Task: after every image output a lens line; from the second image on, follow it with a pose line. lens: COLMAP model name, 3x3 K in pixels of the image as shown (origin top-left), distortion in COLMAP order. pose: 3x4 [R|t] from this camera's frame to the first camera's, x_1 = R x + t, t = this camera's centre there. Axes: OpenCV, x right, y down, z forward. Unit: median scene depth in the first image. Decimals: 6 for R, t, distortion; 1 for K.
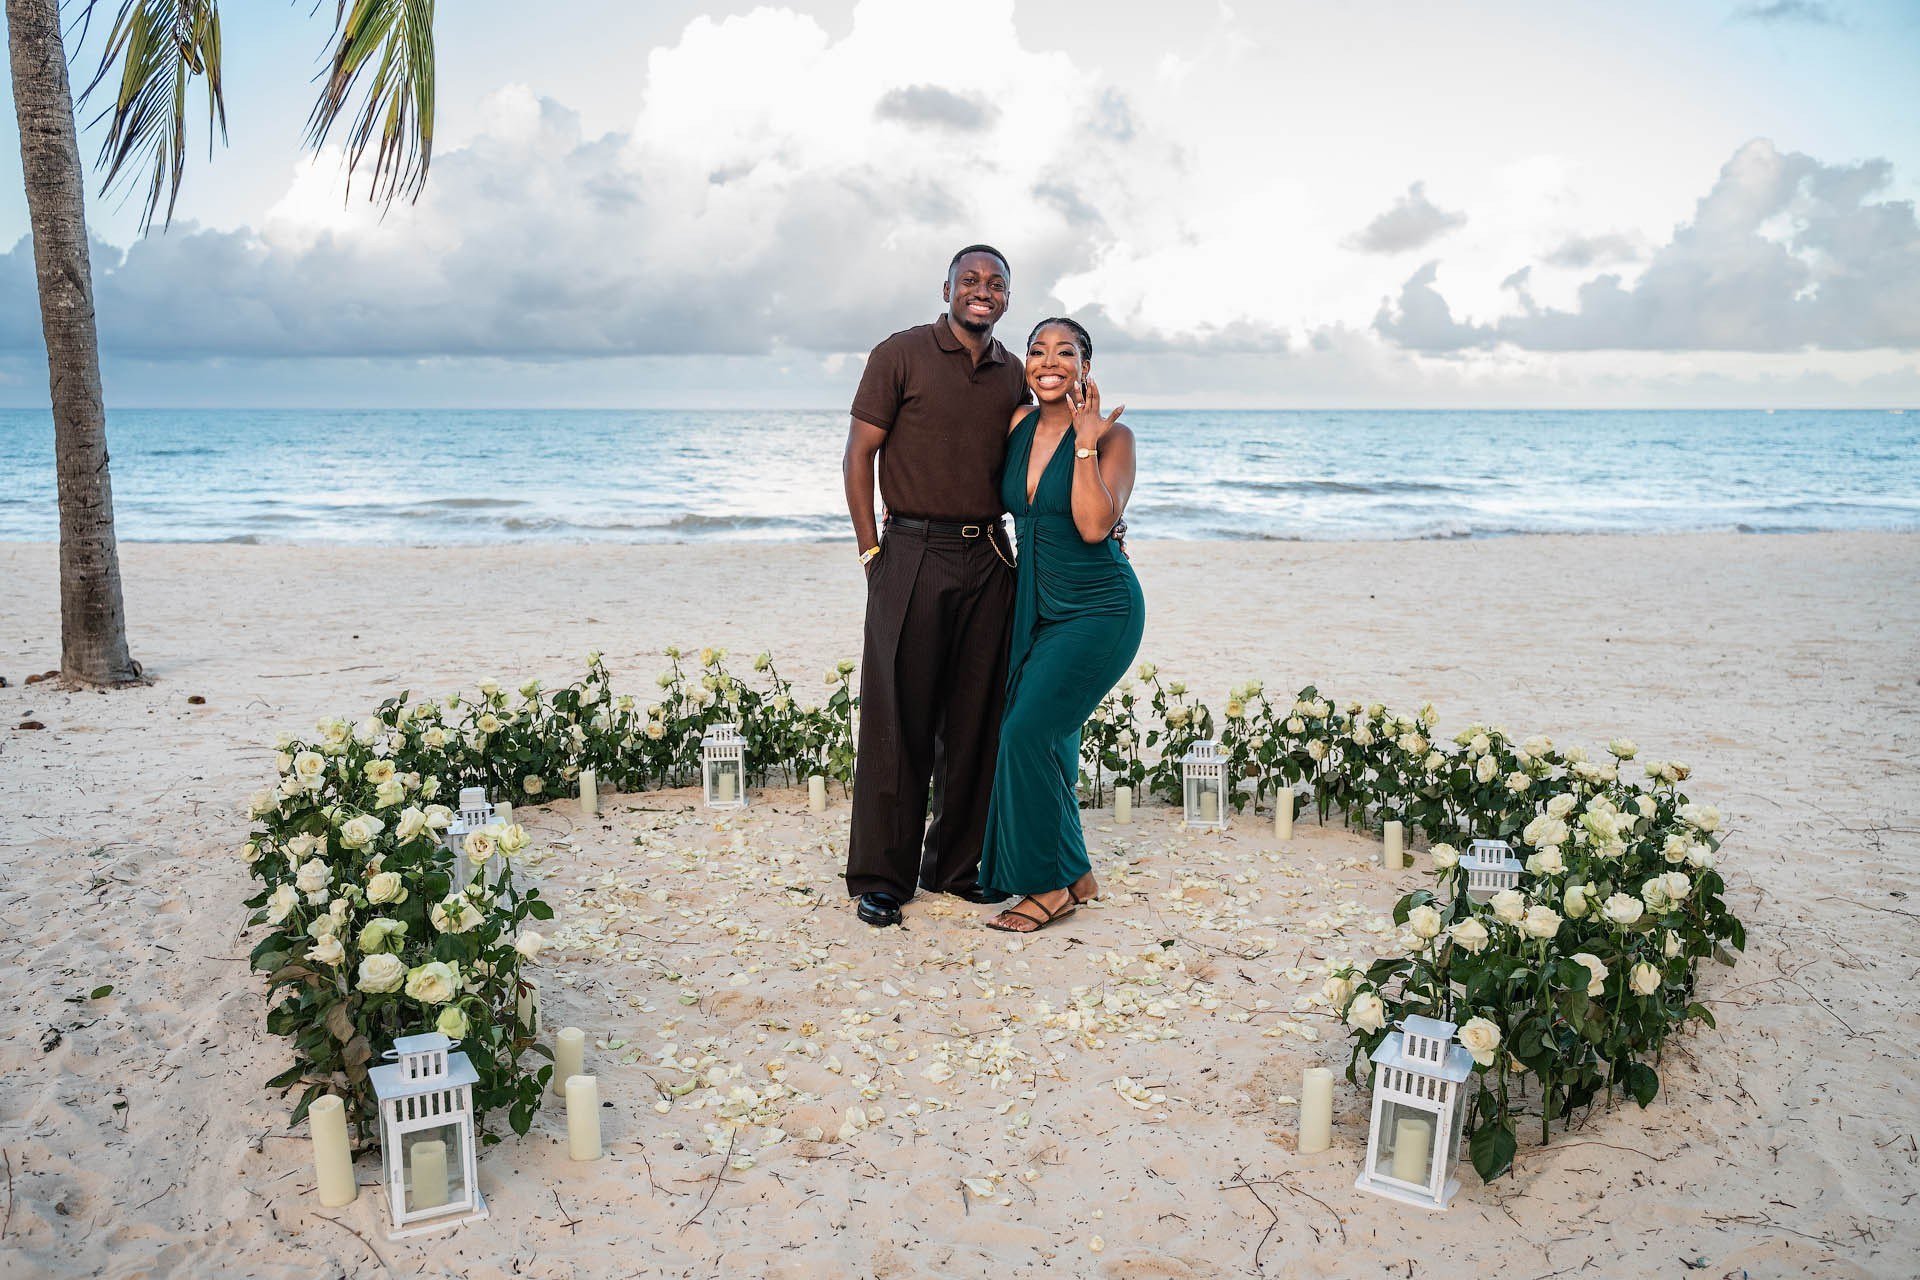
lens RADIAL K [[1475.3, 0, 949.8], [0, 1475.3, 643.0], [0, 0, 1]] dist [-0.003626, -0.002655]
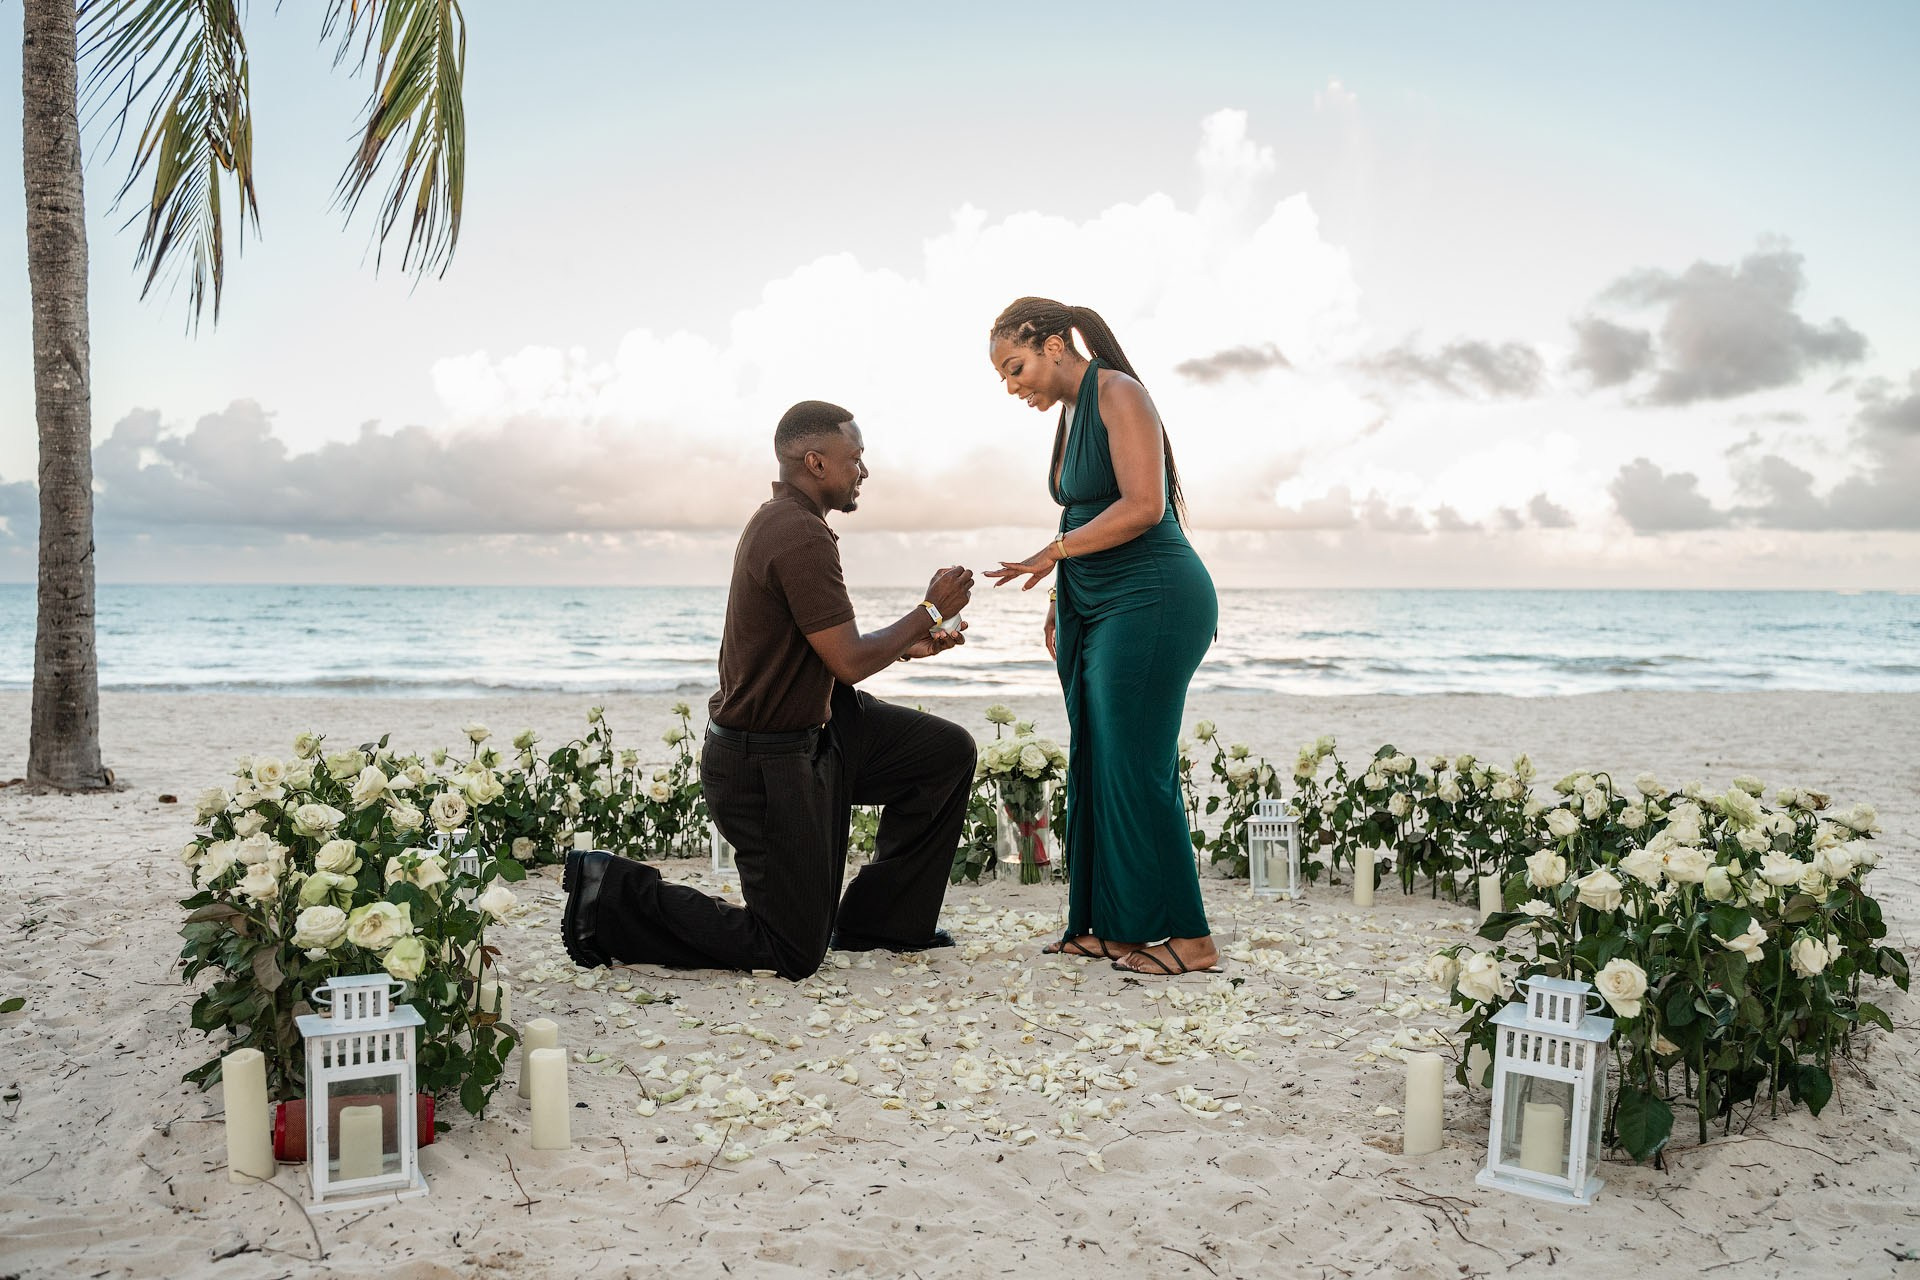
lens RADIAL K [[1568.6, 0, 960.6], [0, 1568.6, 628.4], [0, 0, 1]] dist [-0.005351, -0.001640]
pose [[0.999840, 0.004322, -0.017346, 0.000177], [-0.006413, 0.992465, -0.122361, 0.081945], [0.016686, 0.122453, 0.992334, 0.041761]]
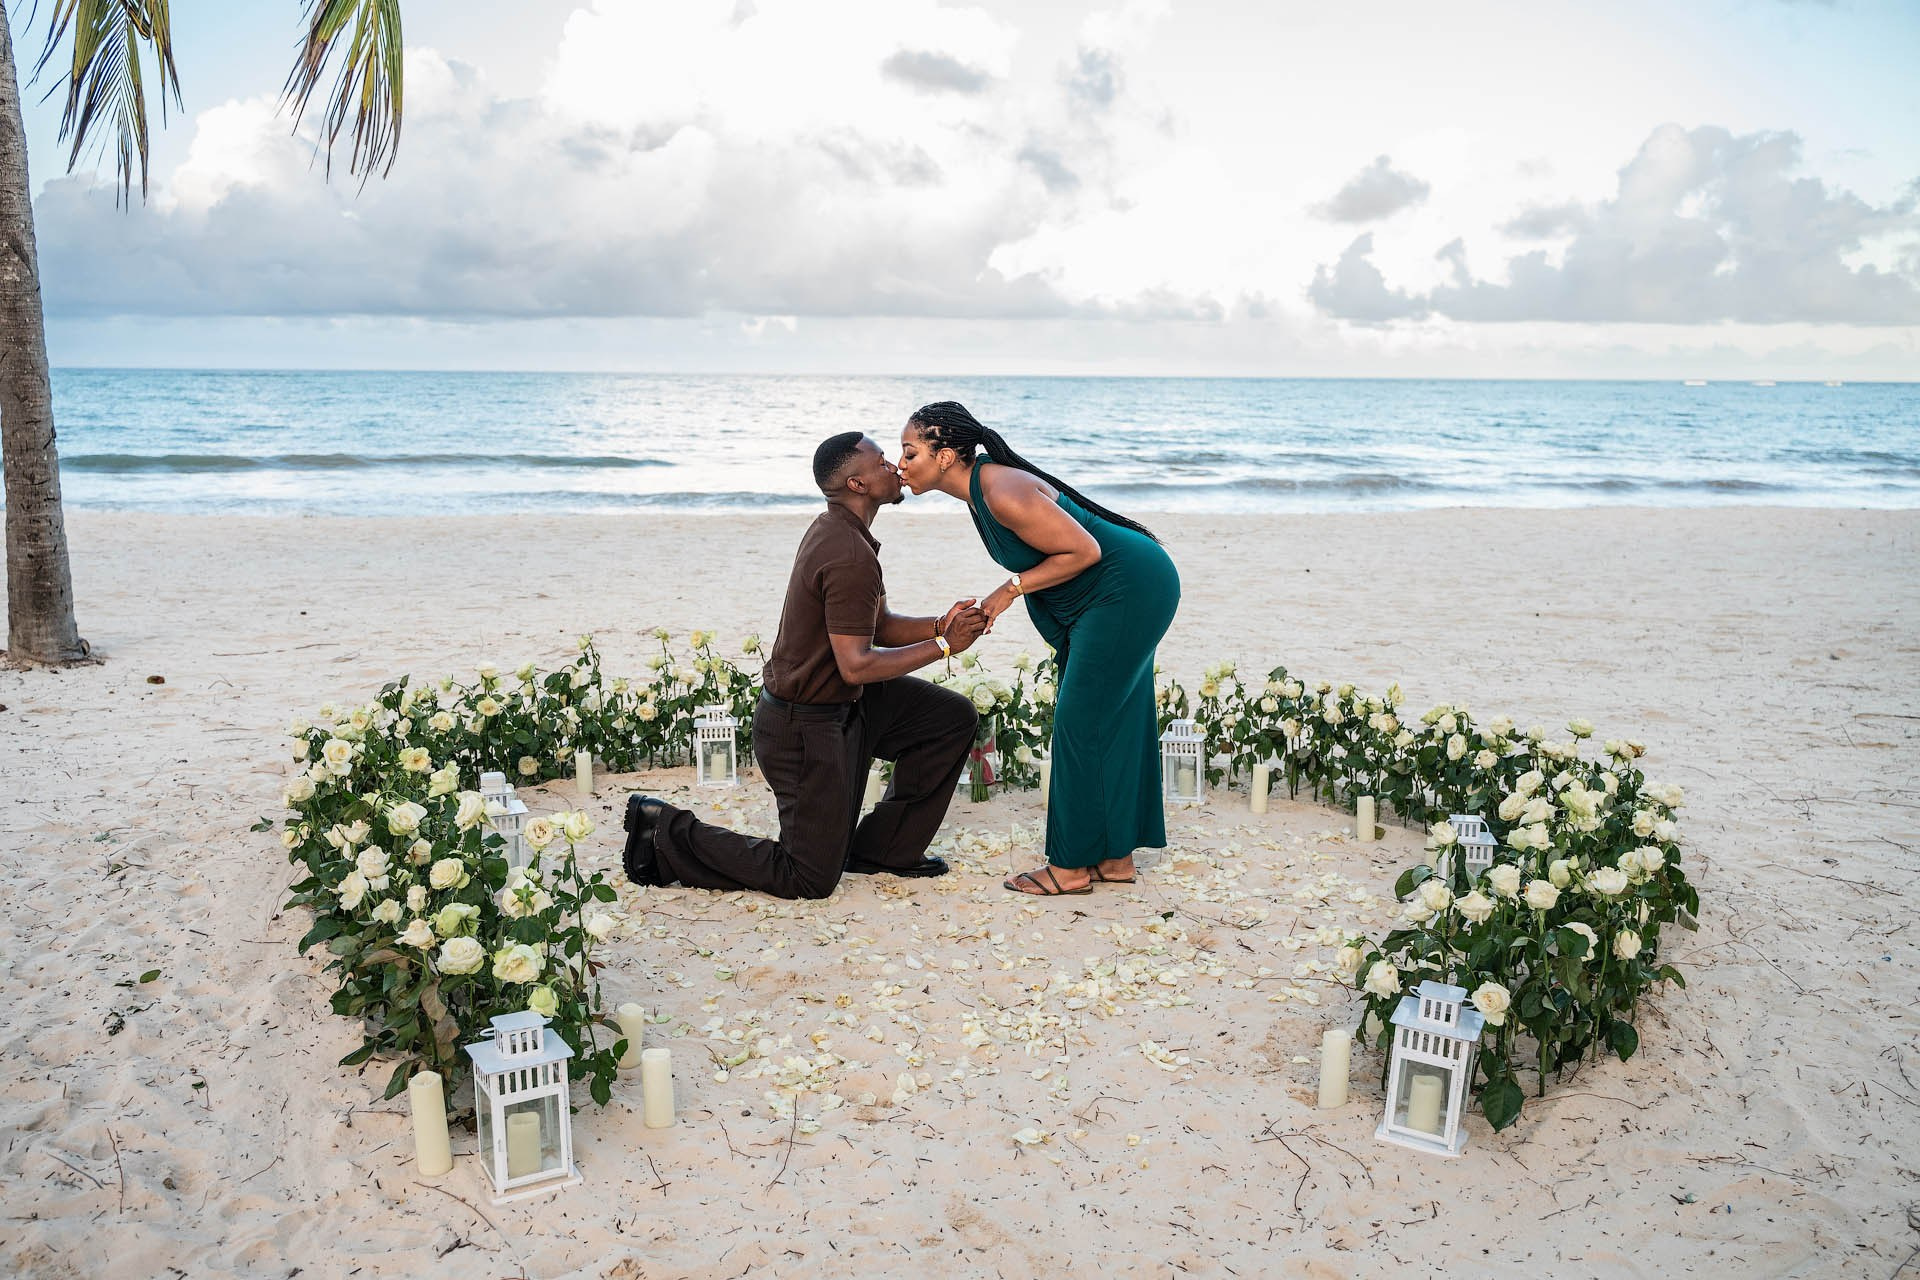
lens RADIAL K [[1475.3, 0, 949.8], [0, 1475.3, 643.0], [0, 0, 1]] dist [-0.003626, -0.002655]
pose [[0.998638, -0.002731, 0.052107, -0.046584], [0.001618, 0.999770, 0.021398, -0.010852], [-0.052153, -0.021285, 0.998412, -0.033350]]
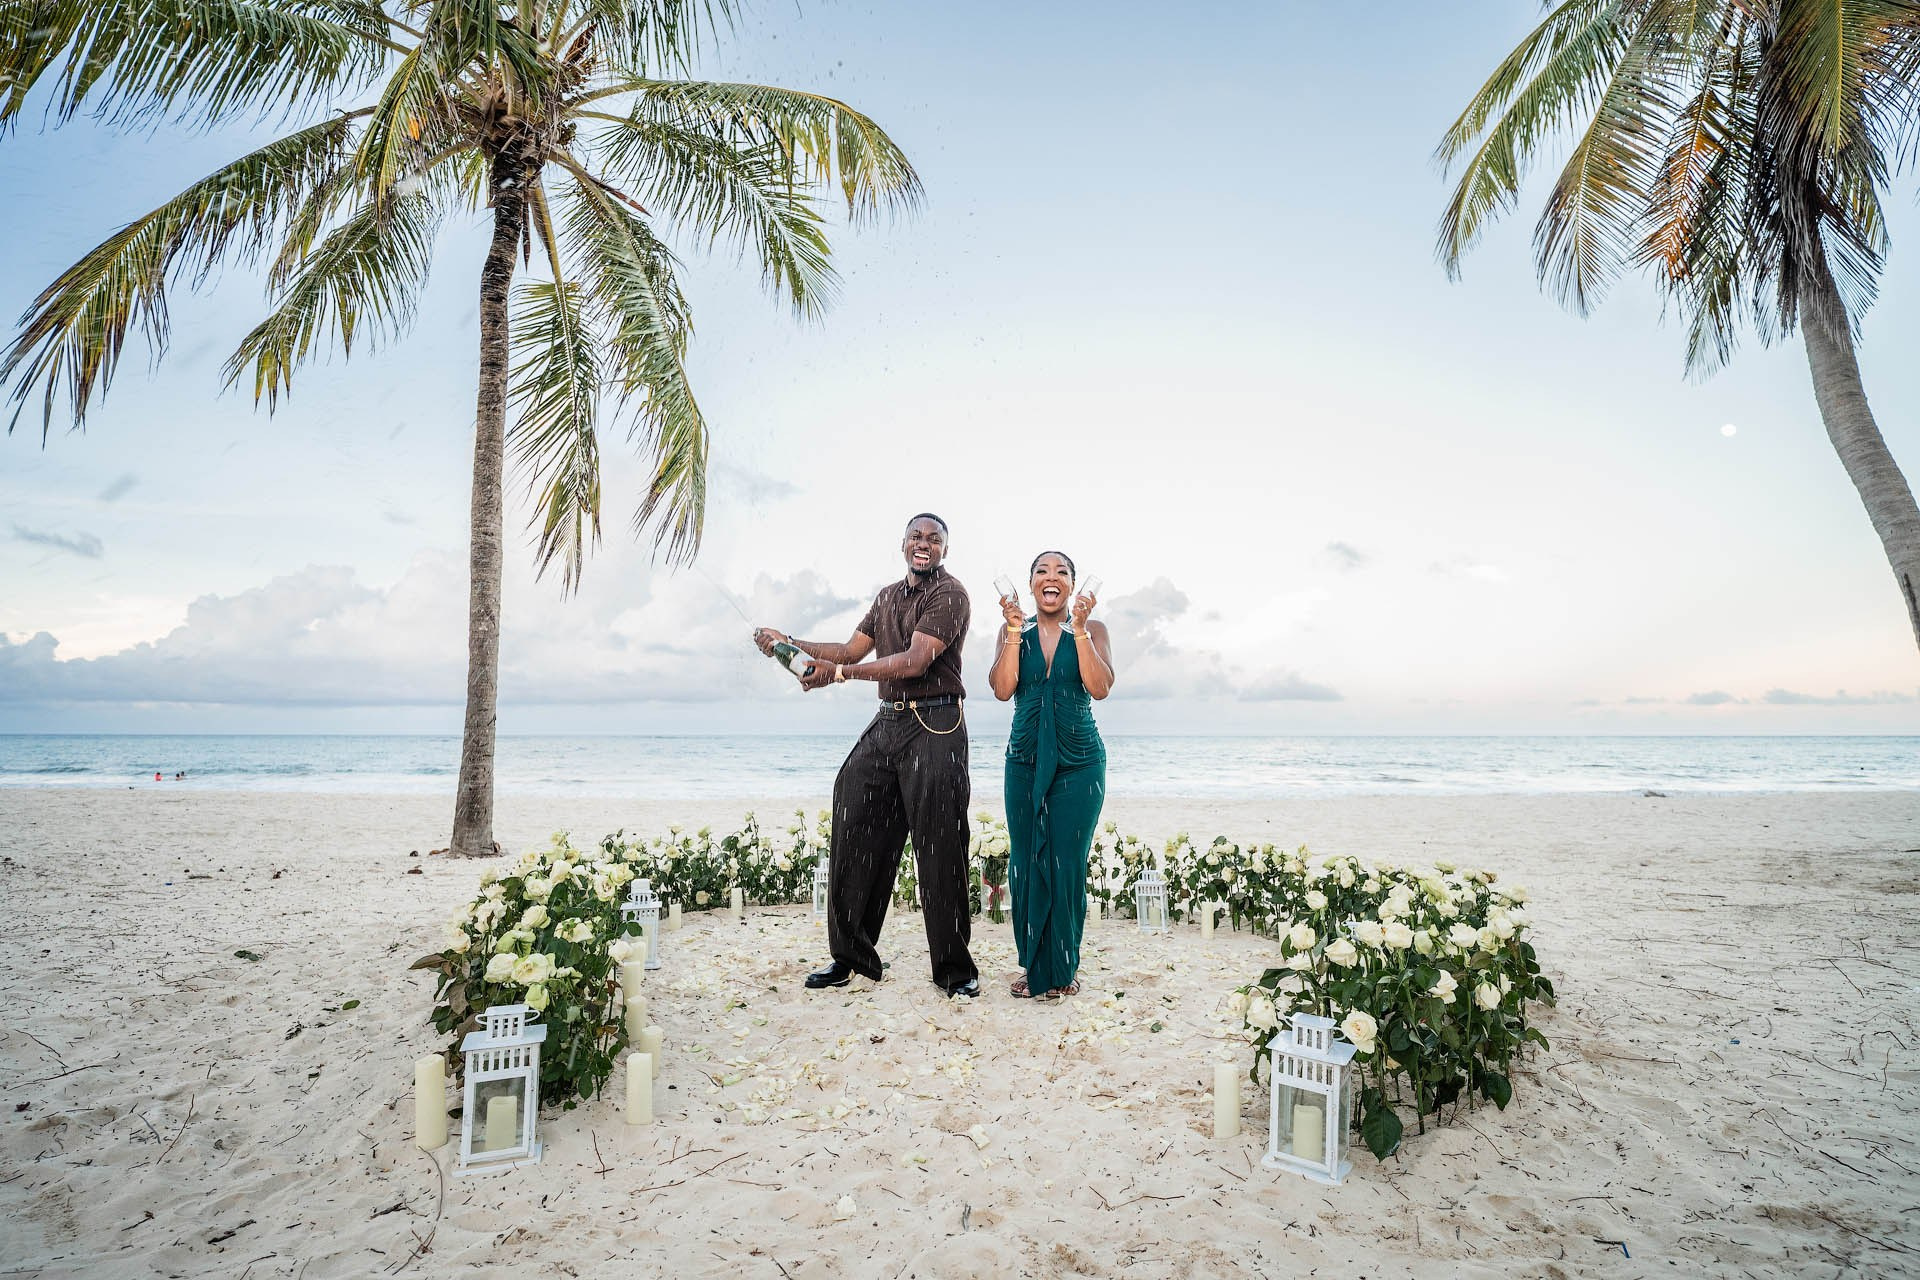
lens RADIAL K [[865.6, 0, 956.5], [0, 865.6, 647.5], [0, 0, 1]] dist [-0.009615, -0.000013]
pose [[0.997963, -0.005124, -0.063583, 0.036930], [-0.010850, 0.968607, -0.248362, 0.067952], [0.062860, 0.248546, 0.966578, 0.102015]]
